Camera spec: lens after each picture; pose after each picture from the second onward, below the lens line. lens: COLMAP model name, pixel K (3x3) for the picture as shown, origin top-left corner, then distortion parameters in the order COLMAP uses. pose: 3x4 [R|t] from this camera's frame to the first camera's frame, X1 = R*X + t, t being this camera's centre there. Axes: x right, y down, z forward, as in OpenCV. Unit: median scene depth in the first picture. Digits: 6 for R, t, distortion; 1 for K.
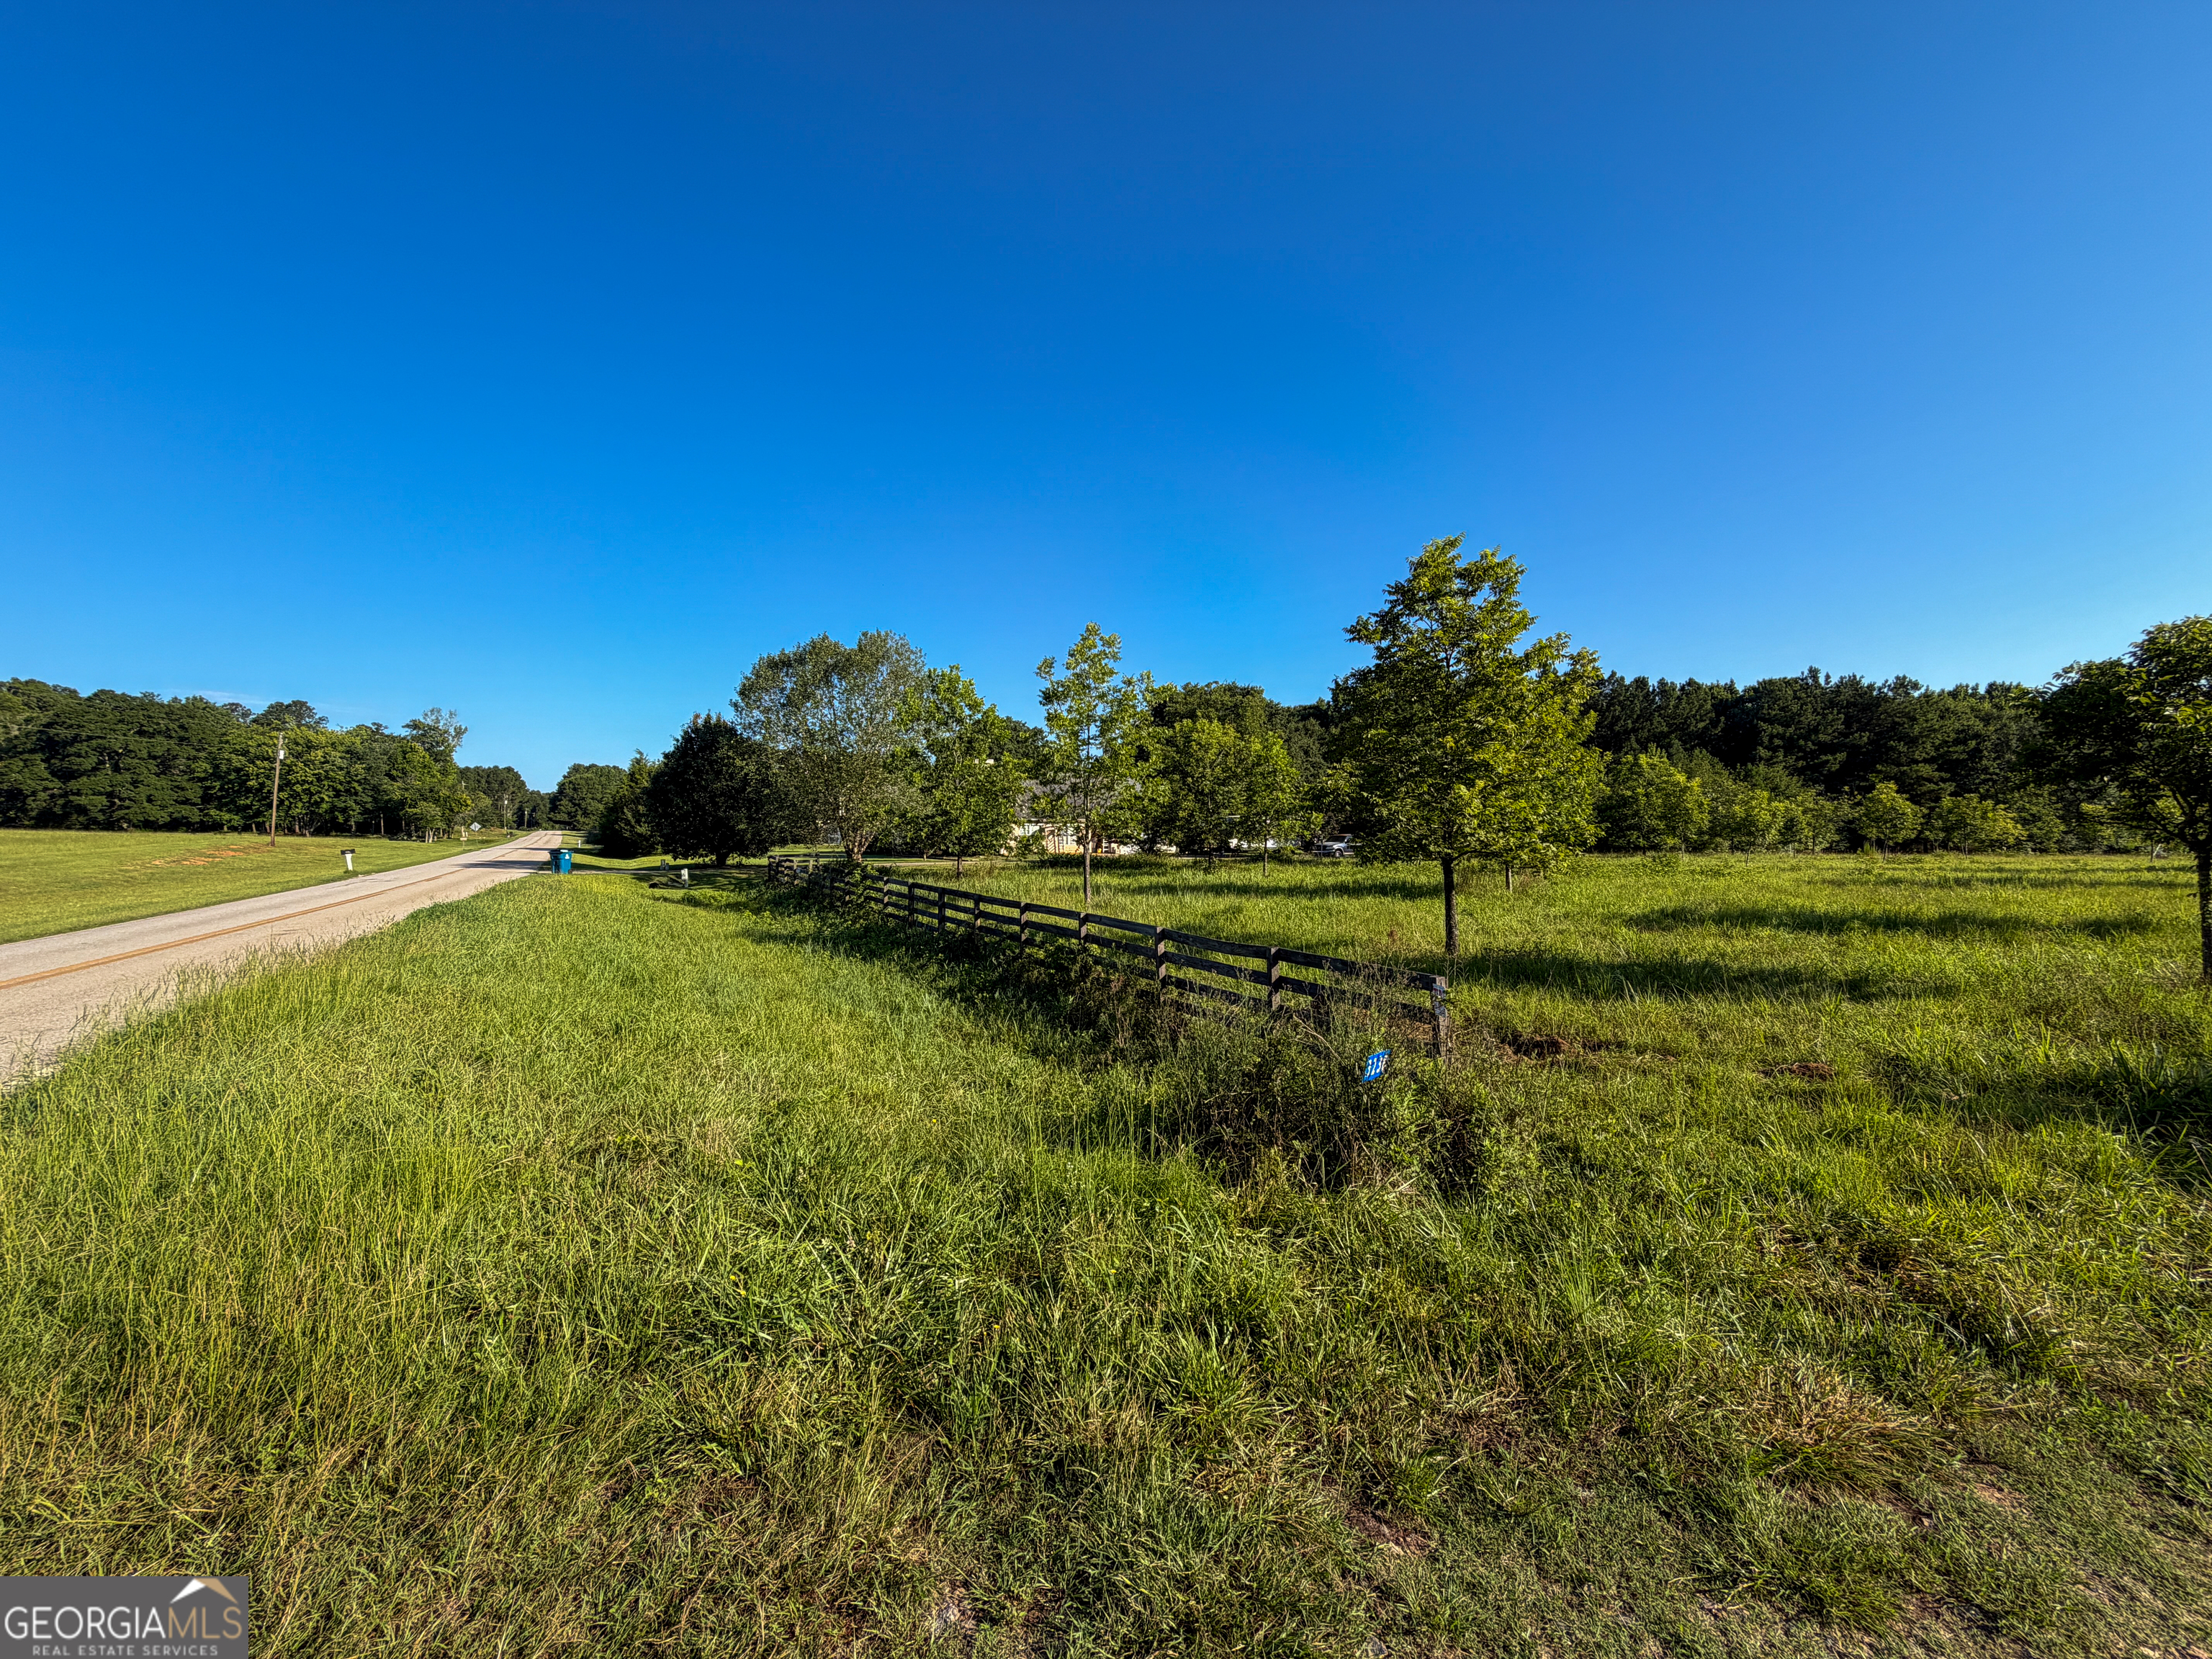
lens RADIAL K [[886.2, 0, 1096.0], [0, 886.2, 829.6], [0, 0, 1]] dist [0.004736, 0.000250]
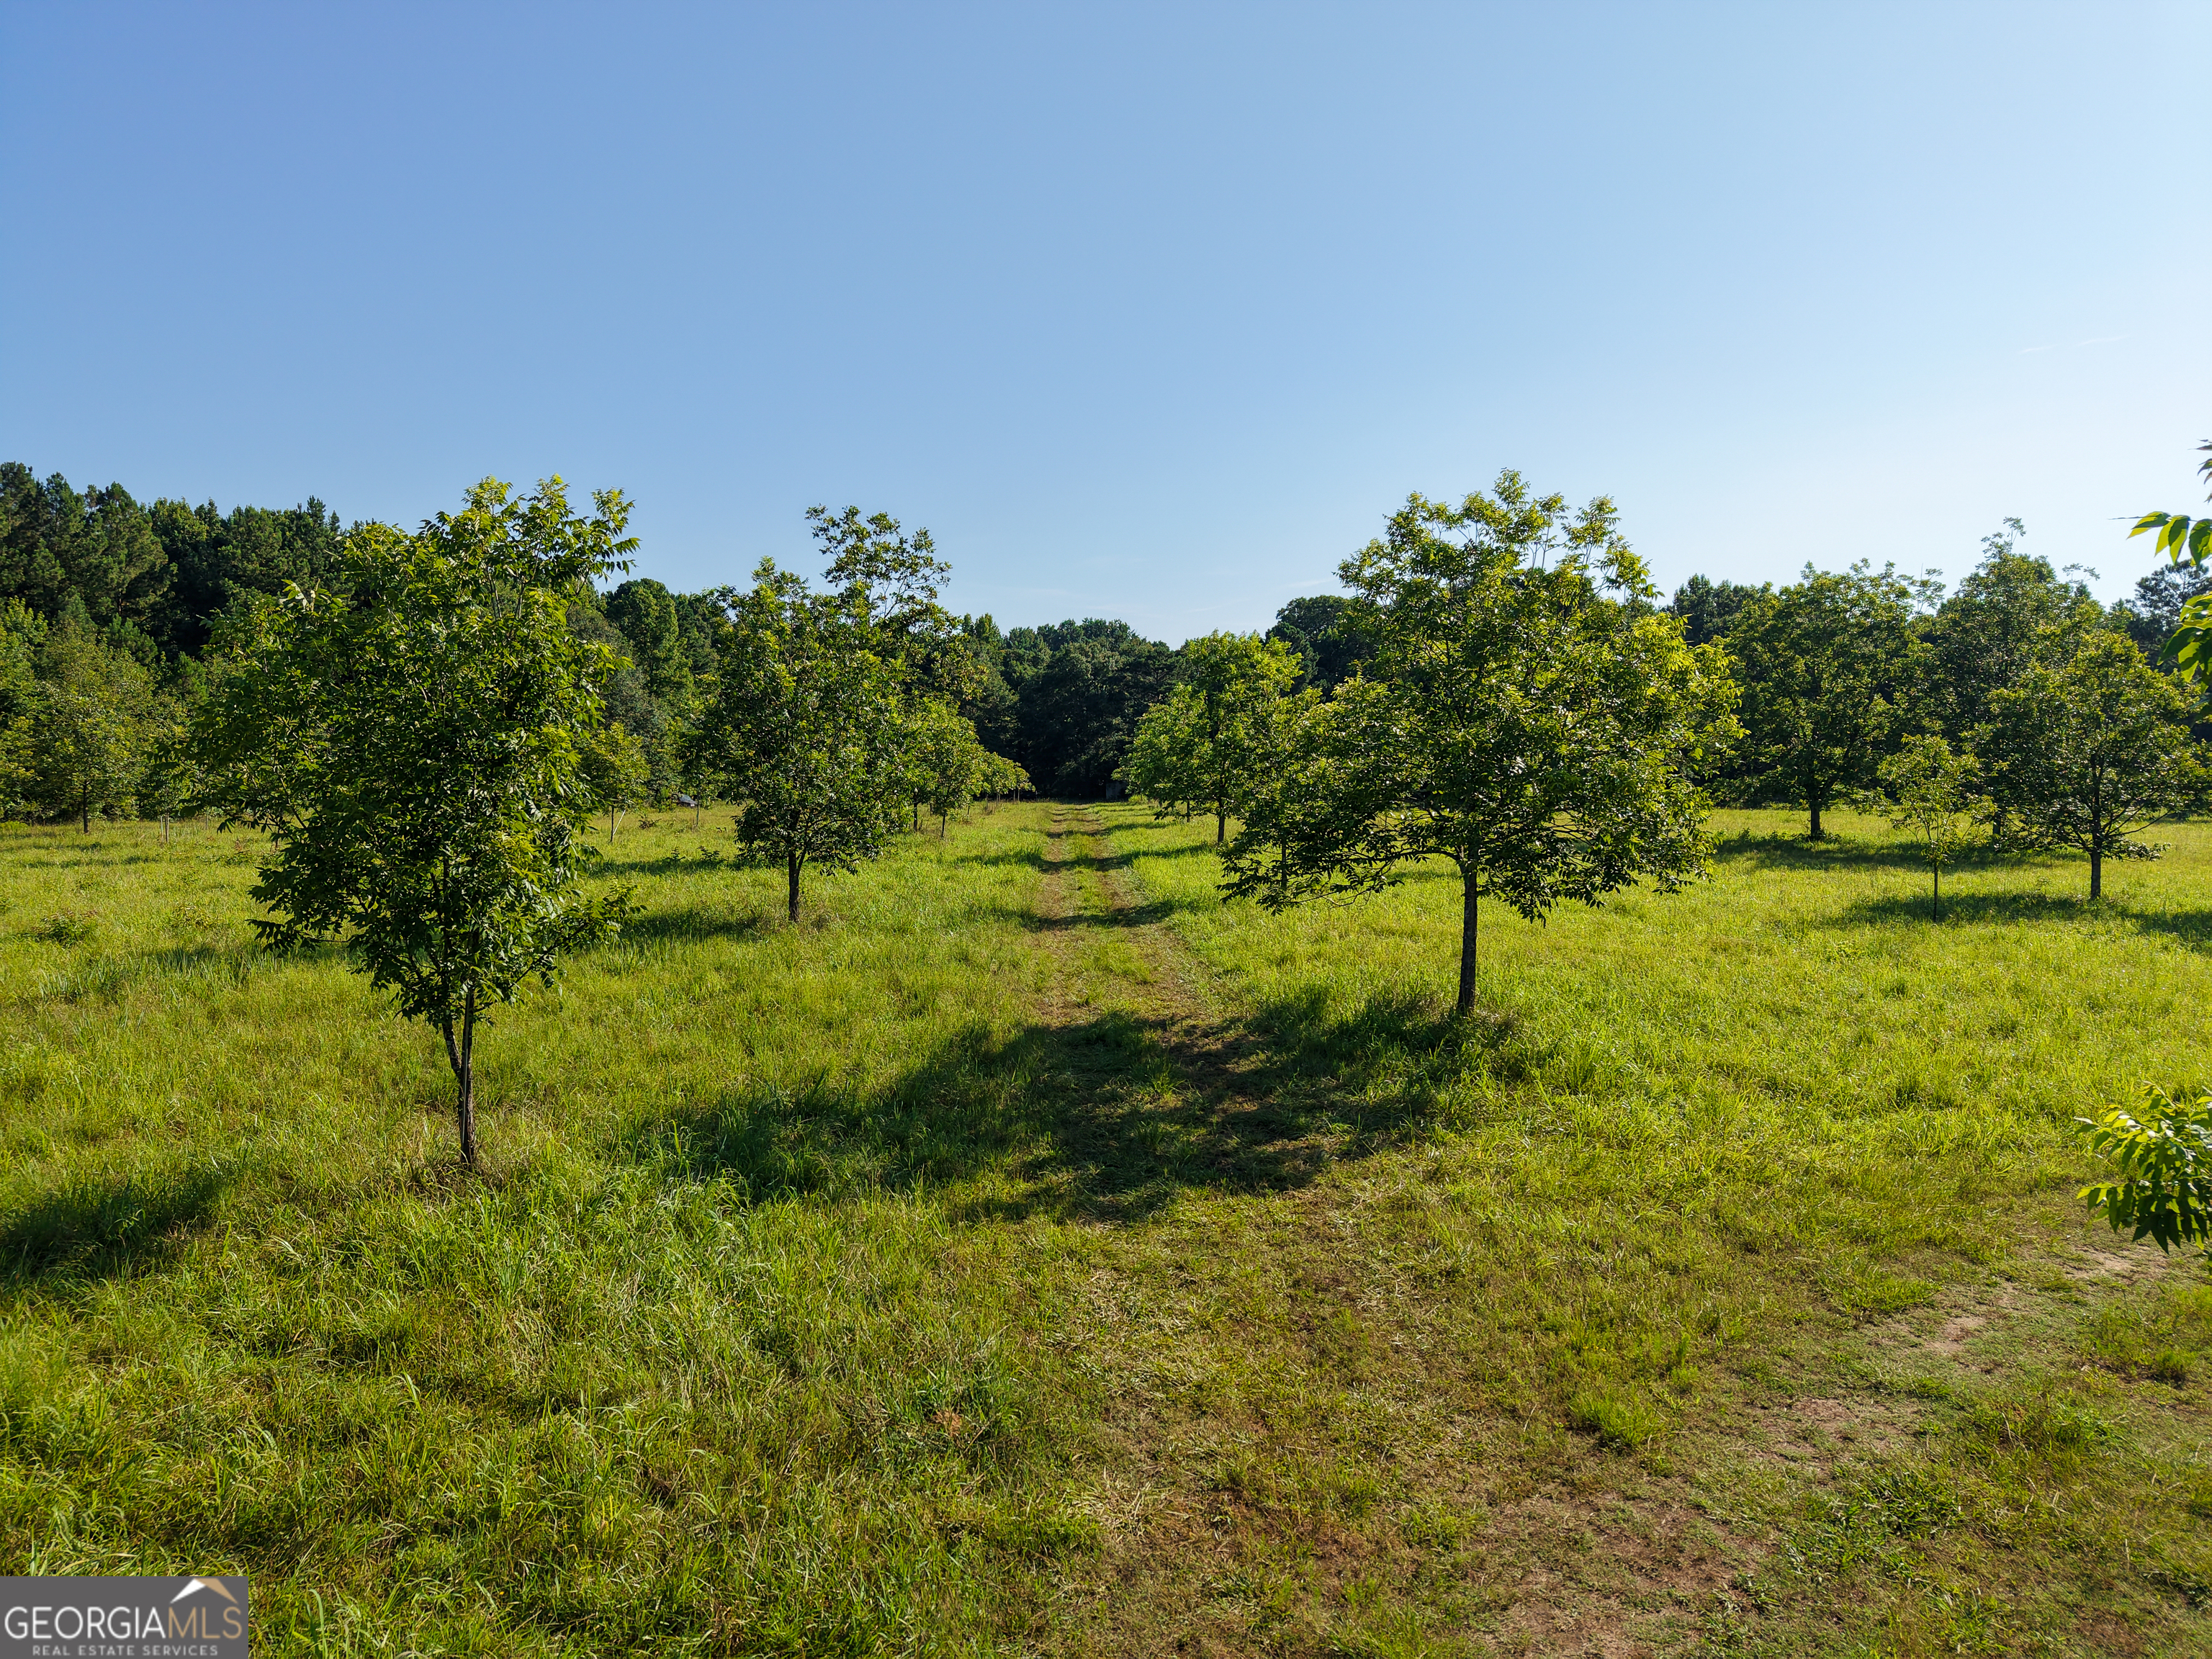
lens RADIAL K [[1462.3, 0, 1107.1], [0, 1462.3, 837.1], [0, 0, 1]] dist [0.025357, -0.021393]
pose [[0.446641, -0.039587, 0.893837, 0.250905], [-0.019231, 0.998365, 0.053826, -0.031288], [-0.894507, -0.041230, 0.445149, 0.104859]]
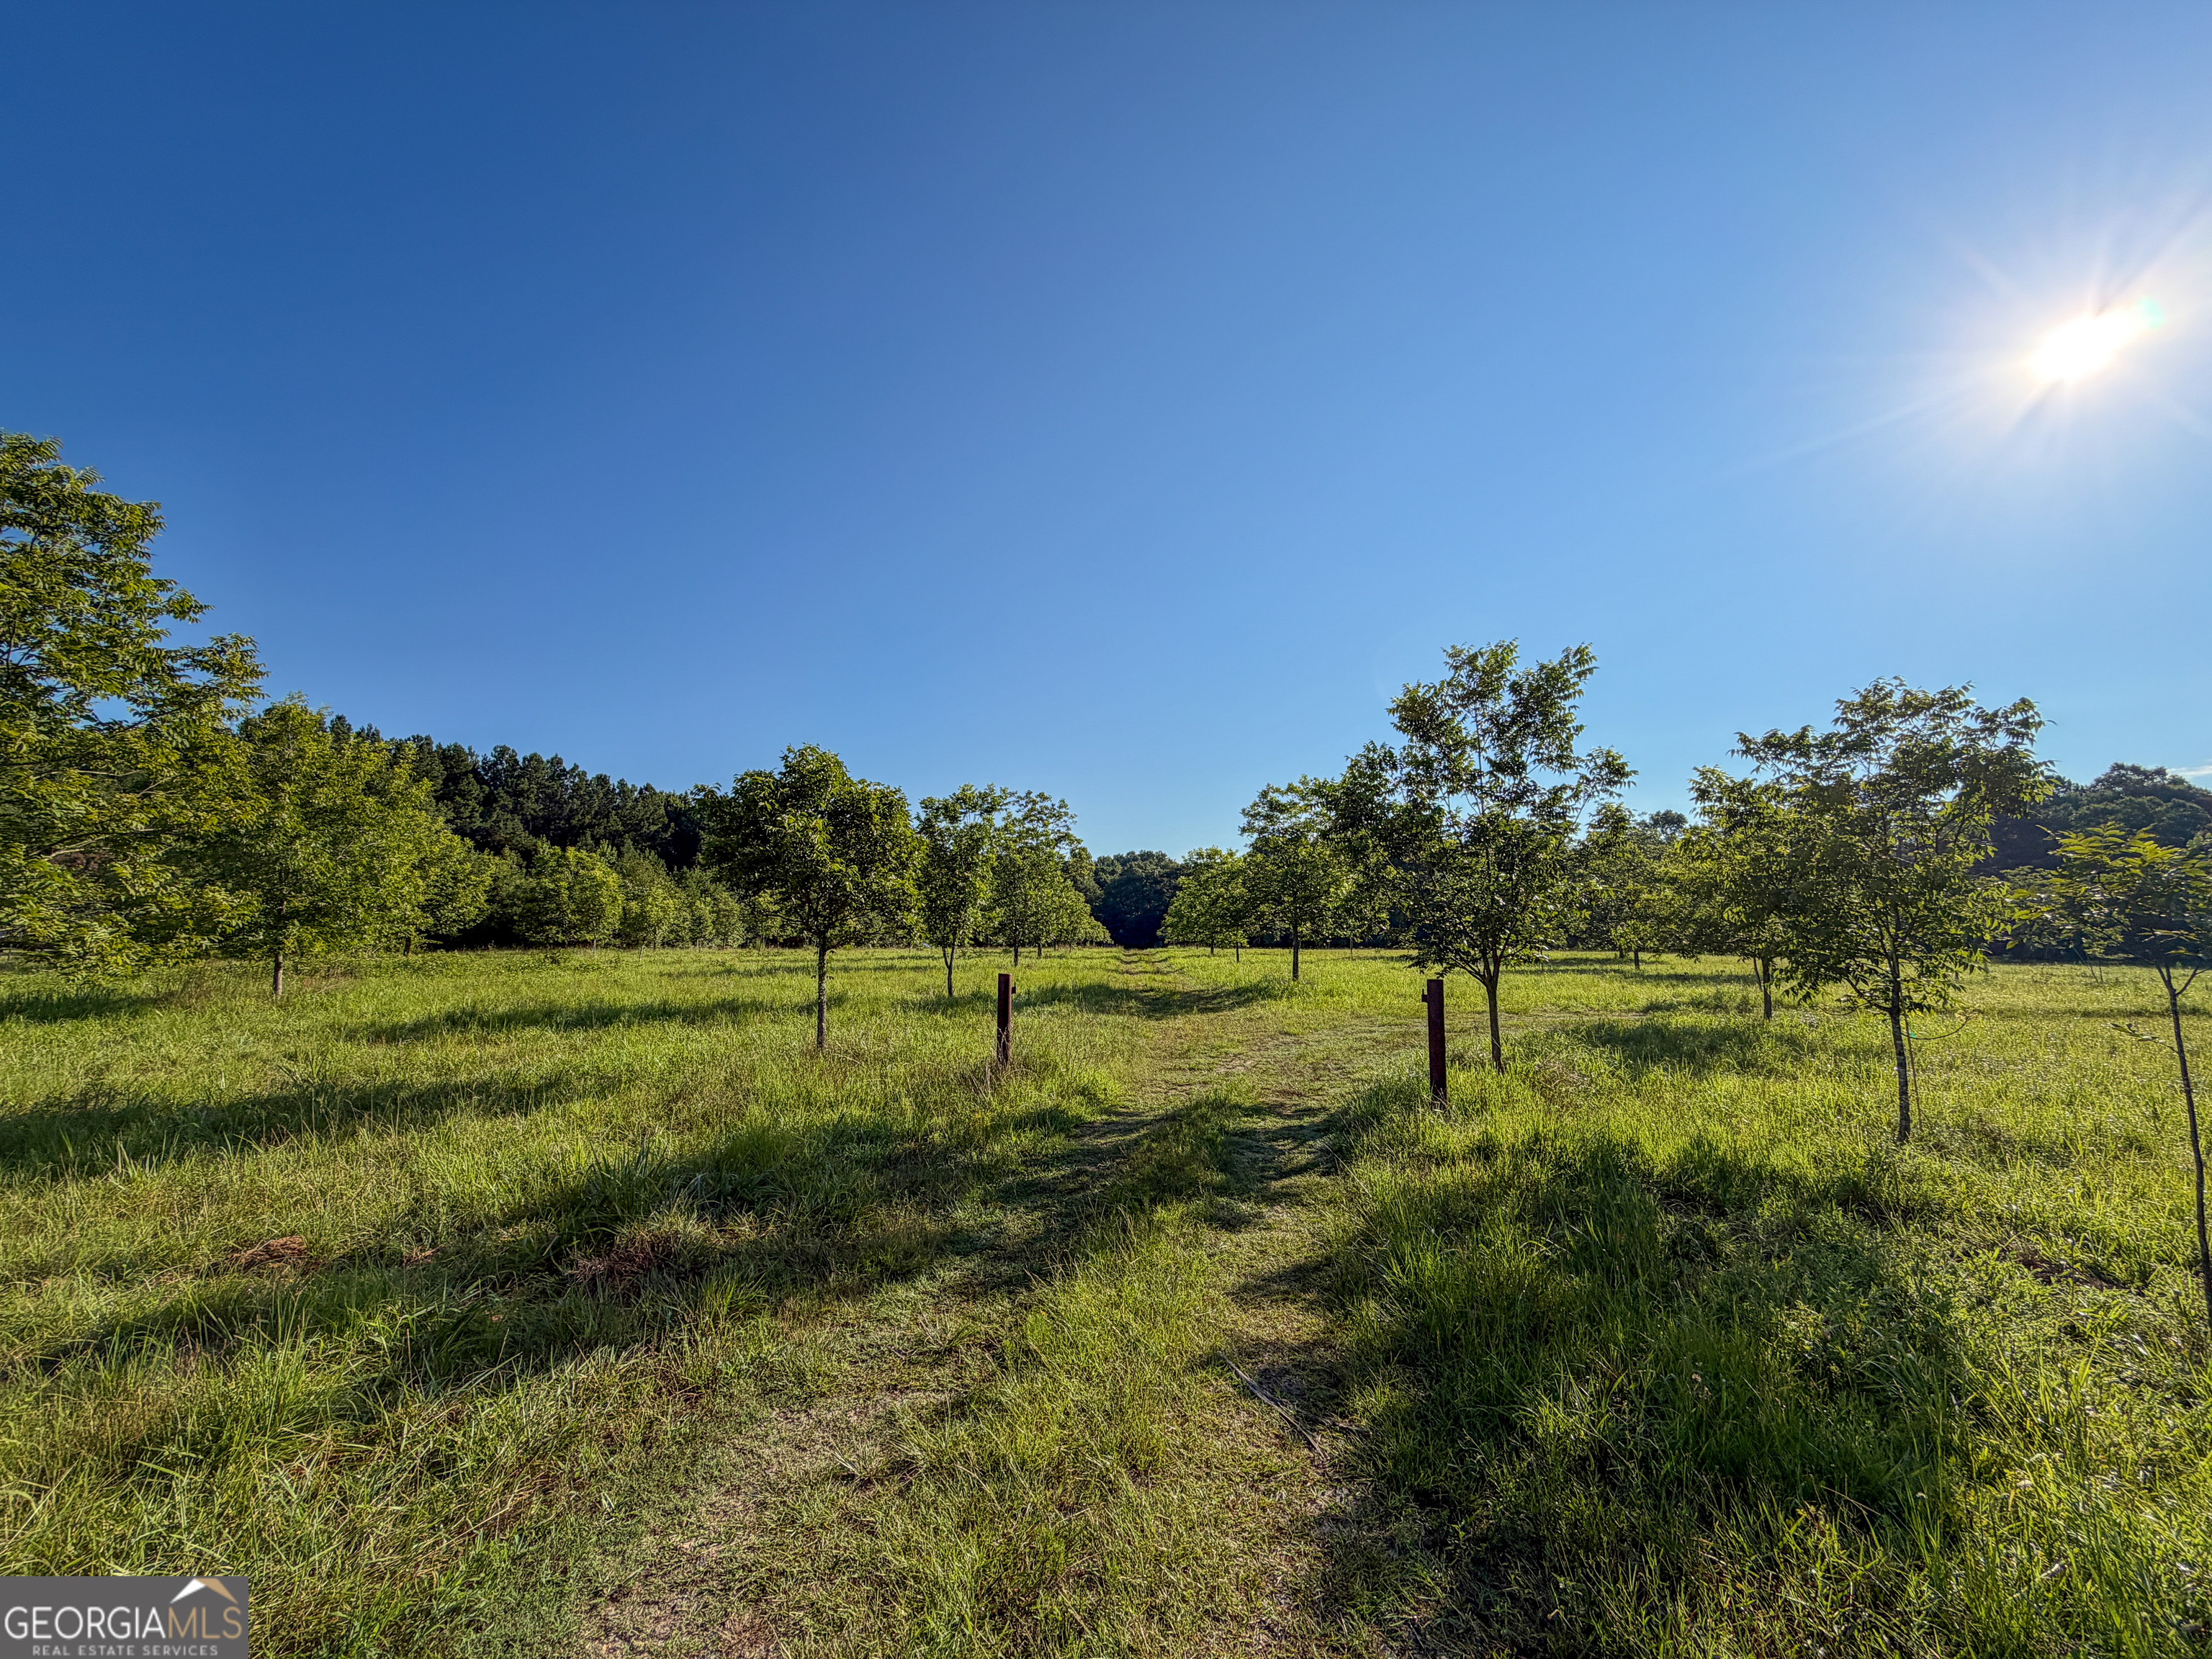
lens RADIAL K [[886.2, 0, 1100.3], [0, 886.2, 826.9], [0, 0, 1]] dist [0.004736, 0.000250]
pose [[0.500241, 0.113377, 0.858431, 0.066912], [-0.016622, 0.992465, -0.121394, 0.002058], [-0.865727, 0.046457, 0.498356, 0.010775]]
